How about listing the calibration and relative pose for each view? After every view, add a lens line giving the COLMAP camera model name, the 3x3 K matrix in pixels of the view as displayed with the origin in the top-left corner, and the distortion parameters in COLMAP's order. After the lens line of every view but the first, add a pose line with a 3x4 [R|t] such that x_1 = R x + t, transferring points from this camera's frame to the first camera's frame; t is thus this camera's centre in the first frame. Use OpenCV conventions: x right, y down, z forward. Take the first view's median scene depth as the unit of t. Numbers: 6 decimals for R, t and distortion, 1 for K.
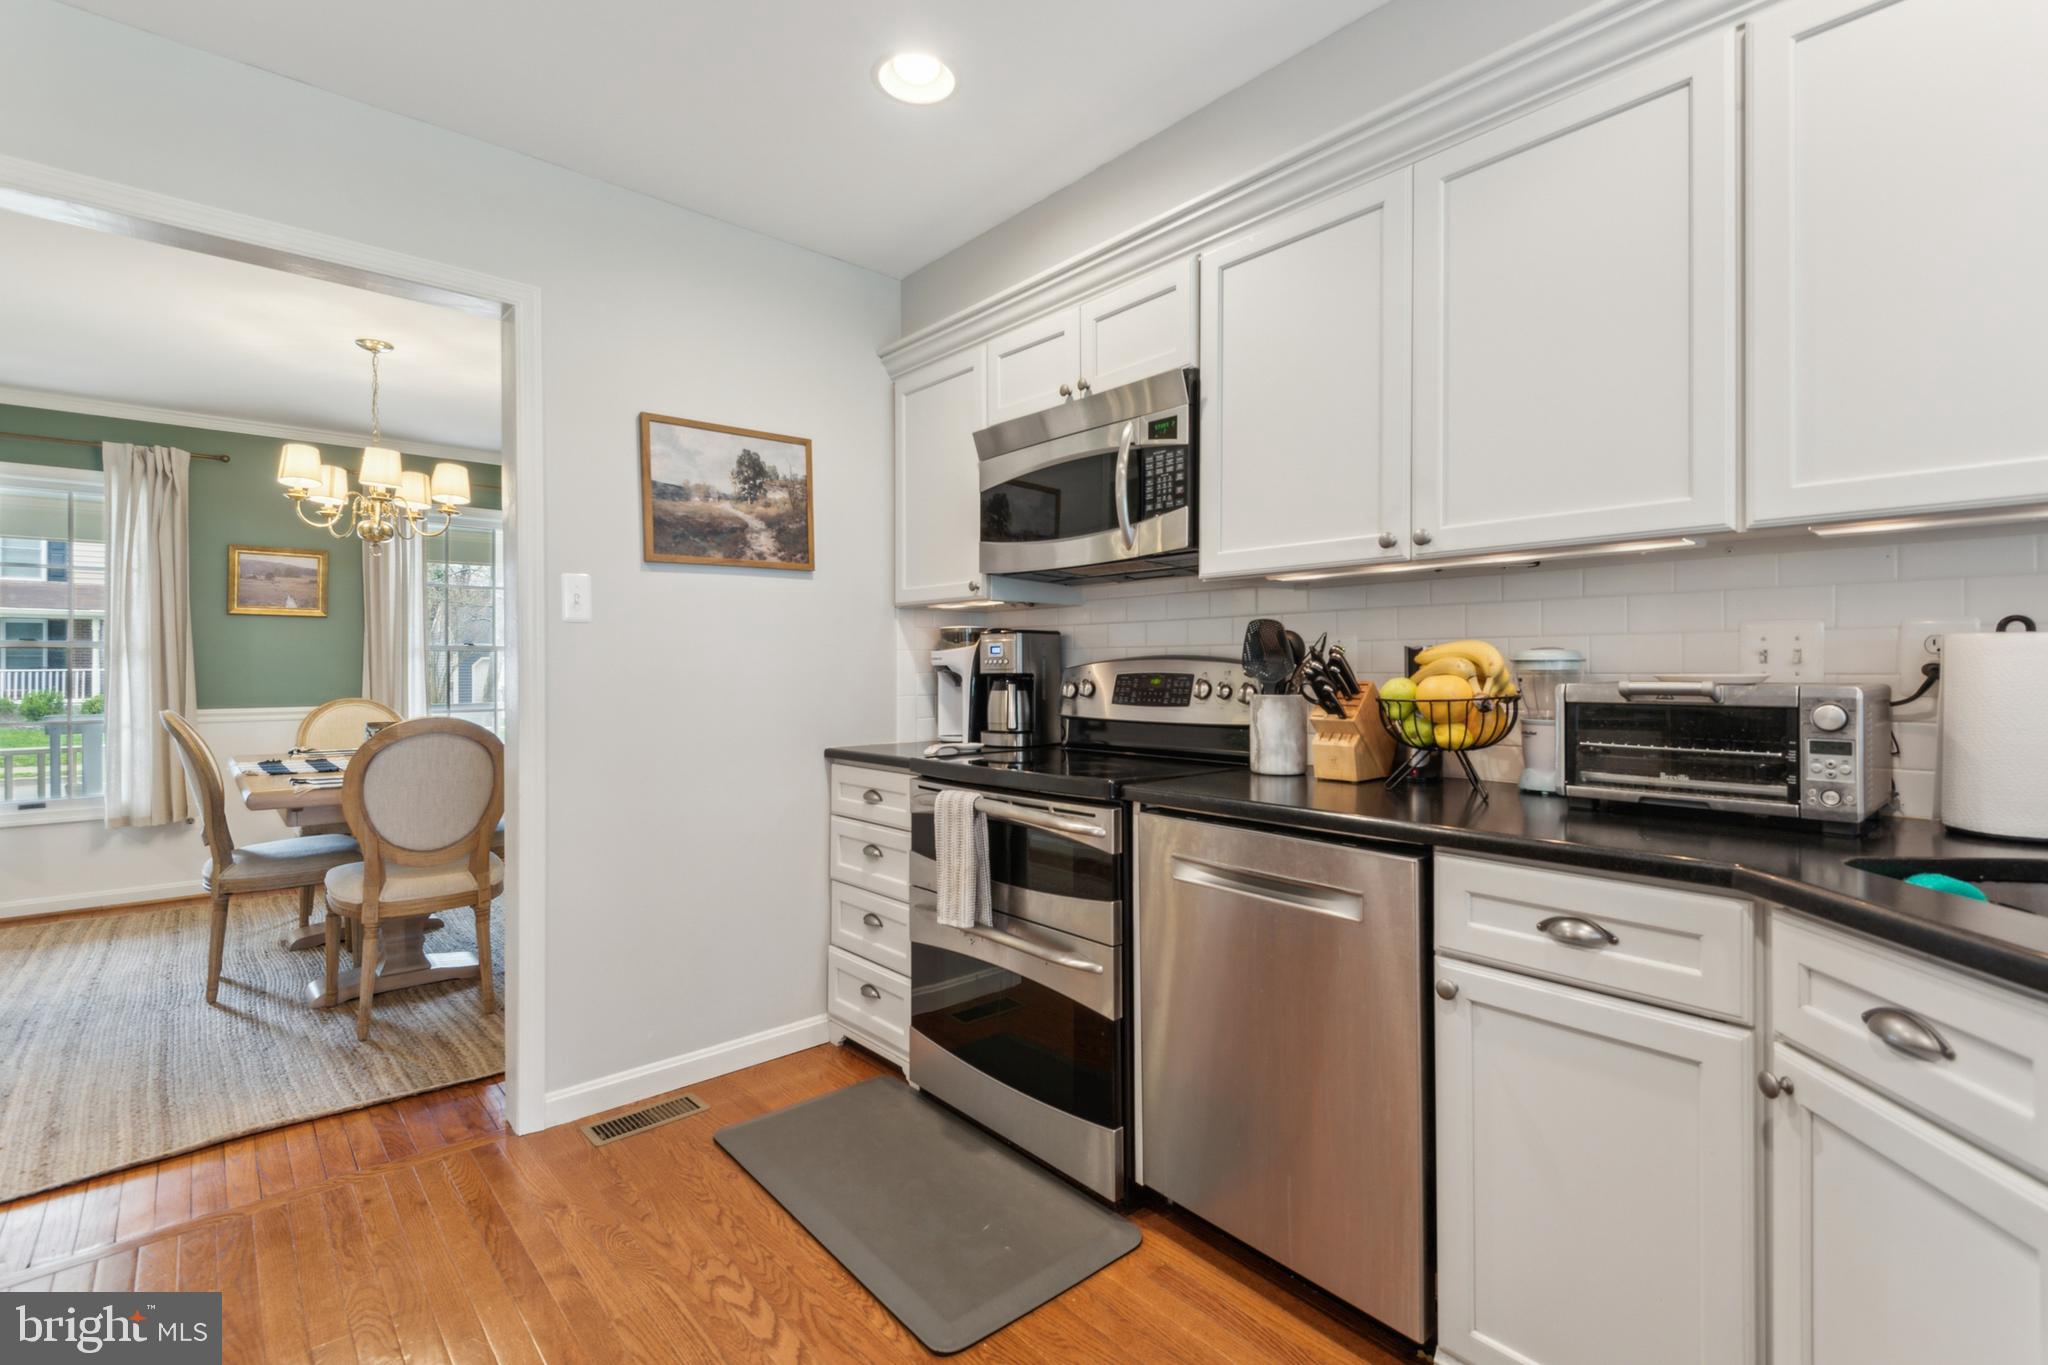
lens RADIAL K [[922.8, 0, 1011.0], [0, 922.8, 671.2], [0, 0, 1]] dist [0.016688, -0.012145]
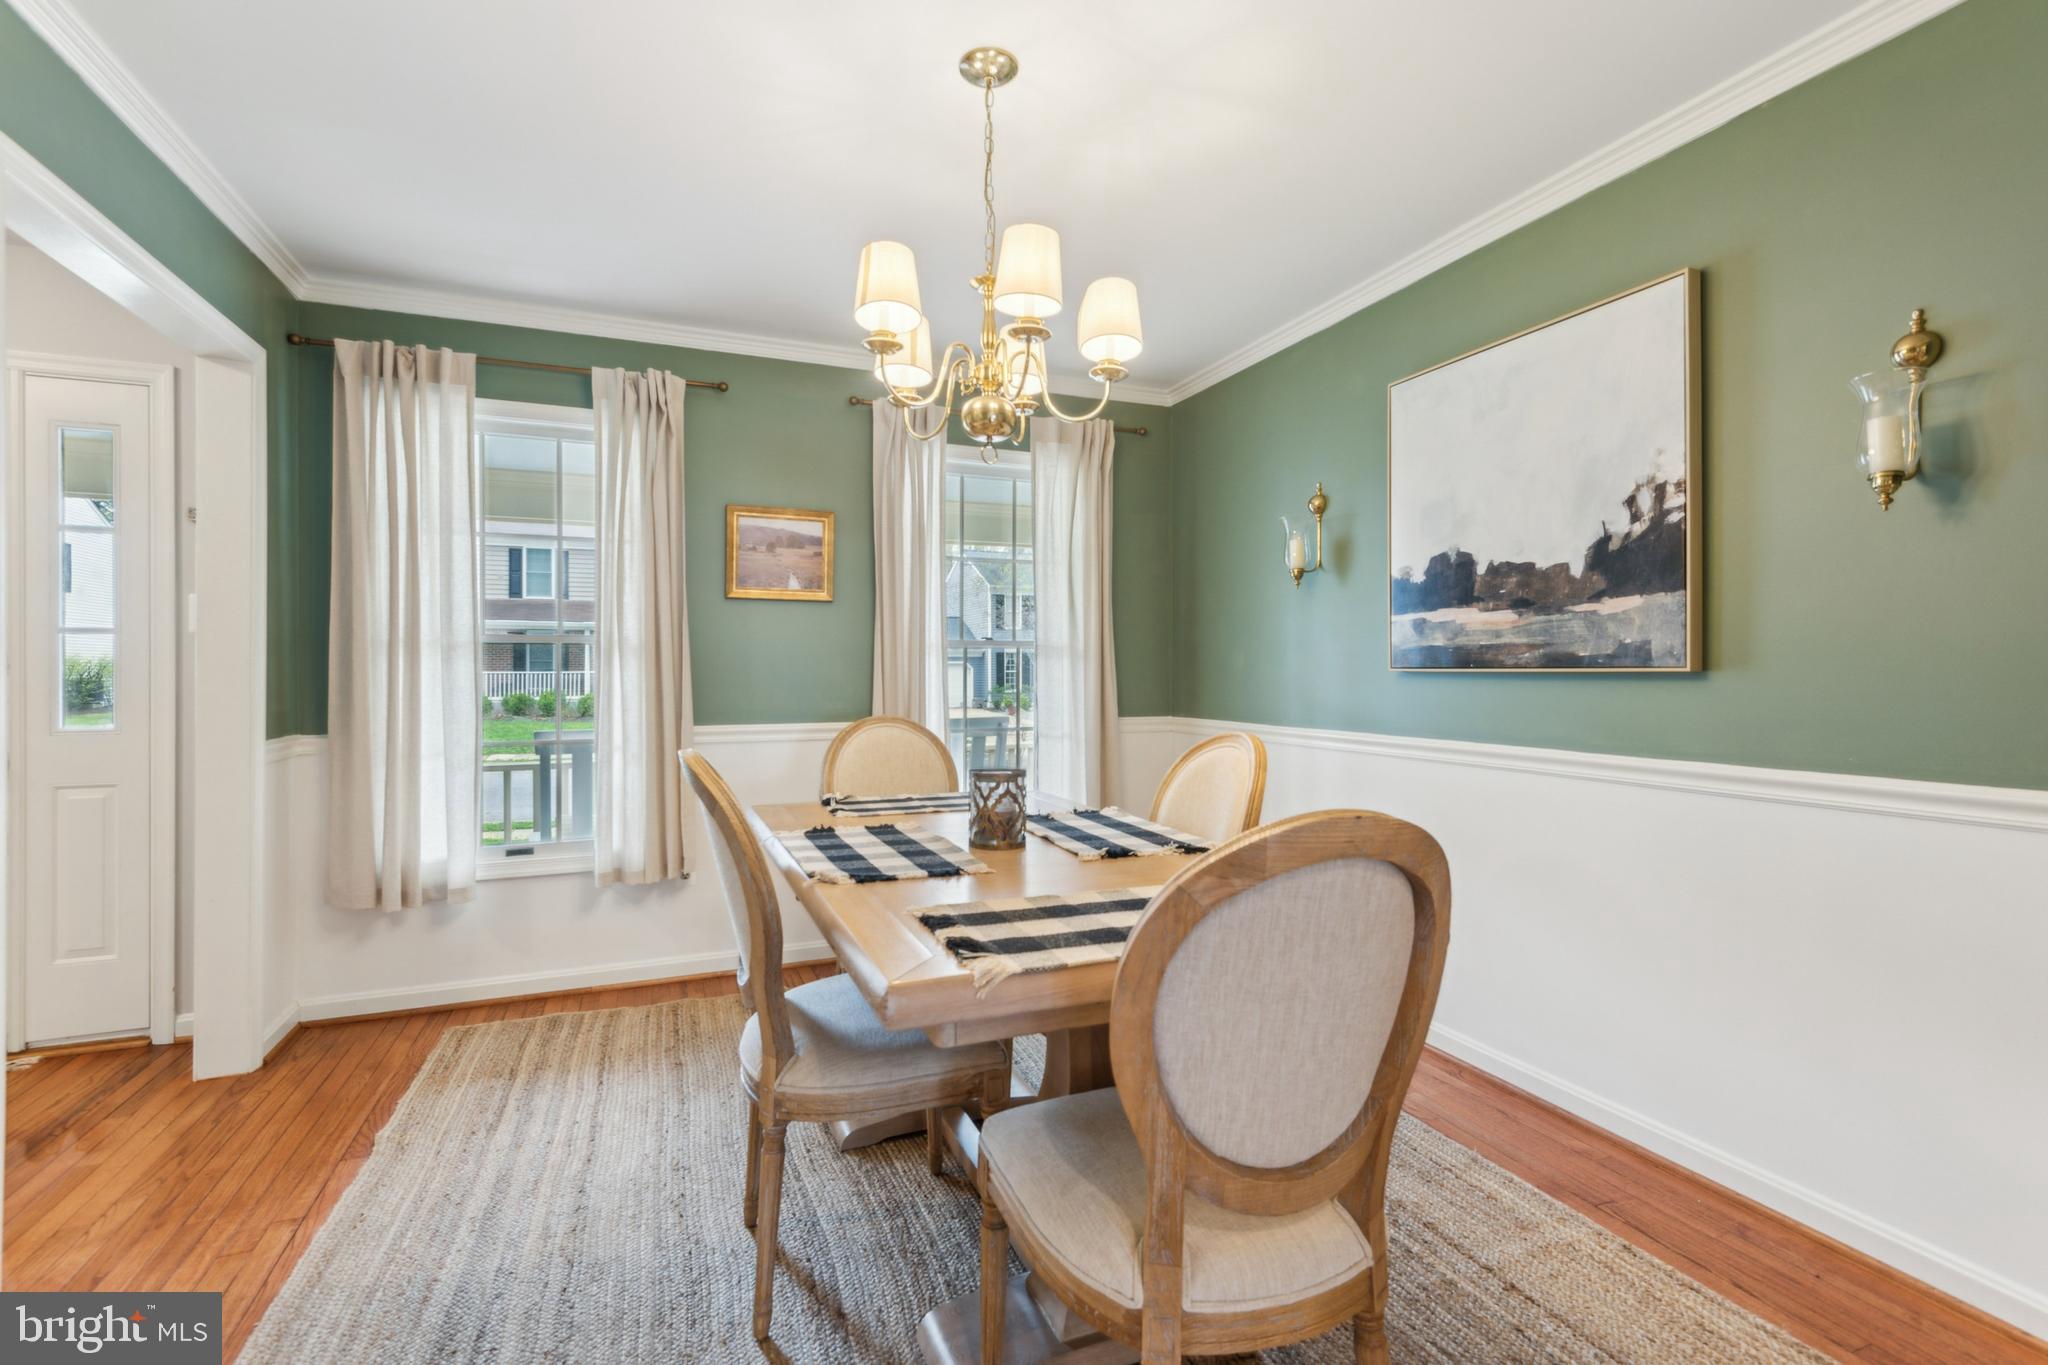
lens RADIAL K [[936.7, 0, 1006.2], [0, 936.7, 681.5], [0, 0, 1]] dist [0.020534, -0.000487]
pose [[0.935685, 0.005699, -0.352790, -0.388794], [-0.003137, 0.999964, 0.007835, -0.001502], [0.352822, -0.006225, 0.935670, 0.396131]]
